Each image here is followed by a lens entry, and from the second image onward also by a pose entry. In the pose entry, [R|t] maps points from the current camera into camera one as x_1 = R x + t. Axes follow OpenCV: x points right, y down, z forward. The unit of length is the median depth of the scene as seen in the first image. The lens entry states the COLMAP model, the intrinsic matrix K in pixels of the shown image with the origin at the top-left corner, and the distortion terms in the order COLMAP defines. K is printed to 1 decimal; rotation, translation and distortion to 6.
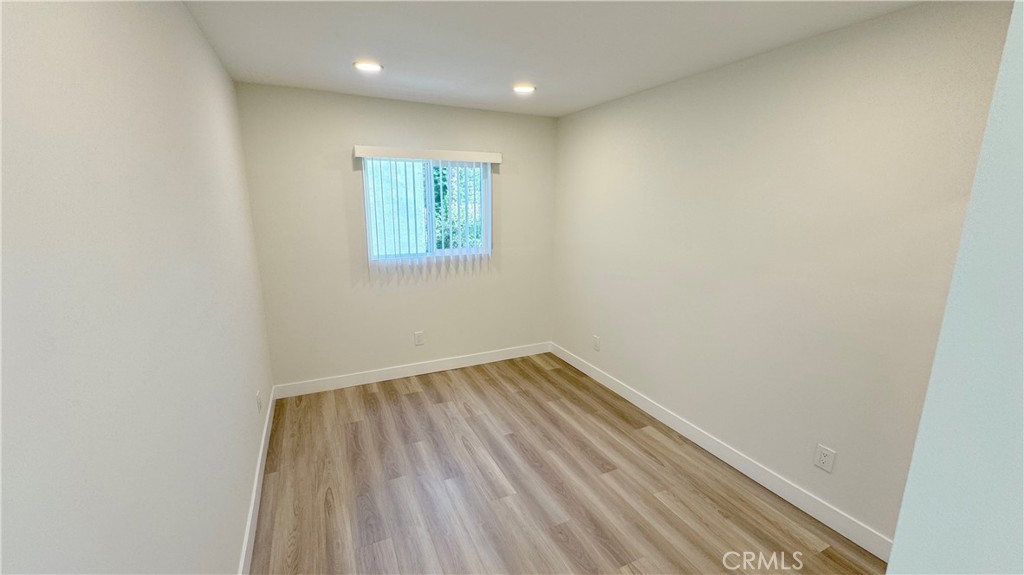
lens RADIAL K [[407.1, 0, 511.1], [0, 407.1, 285.9], [0, 0, 1]] dist [-0.002686, -0.000142]
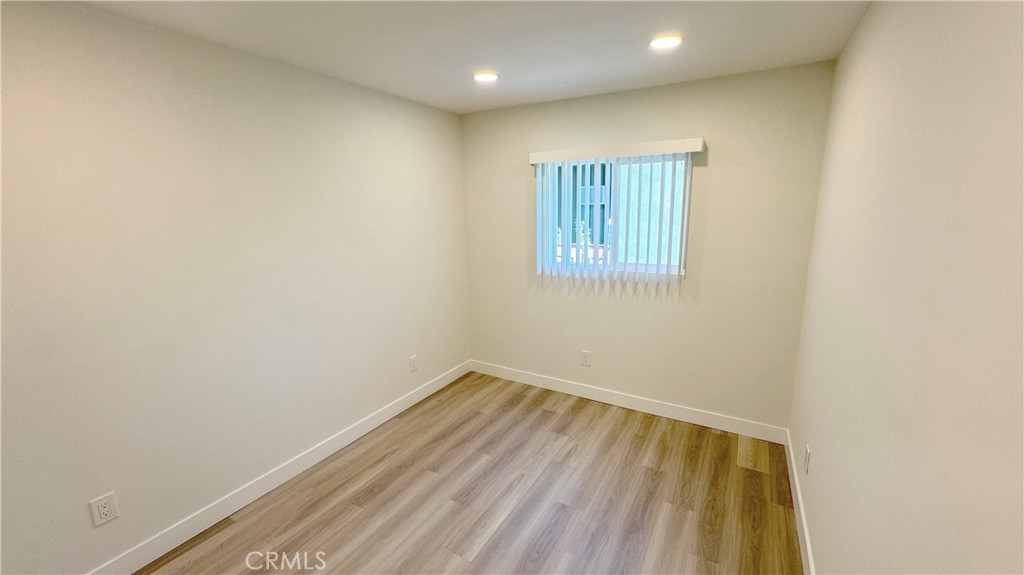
lens RADIAL K [[407.1, 0, 511.1], [0, 407.1, 285.9], [0, 0, 1]] dist [-0.002686, -0.000142]
pose [[0.557111, 0.144788, -0.817719, 0.421926], [-0.152859, 0.985738, 0.070396, -0.071016], [0.816248, 0.085777, 0.571297, 0.358431]]
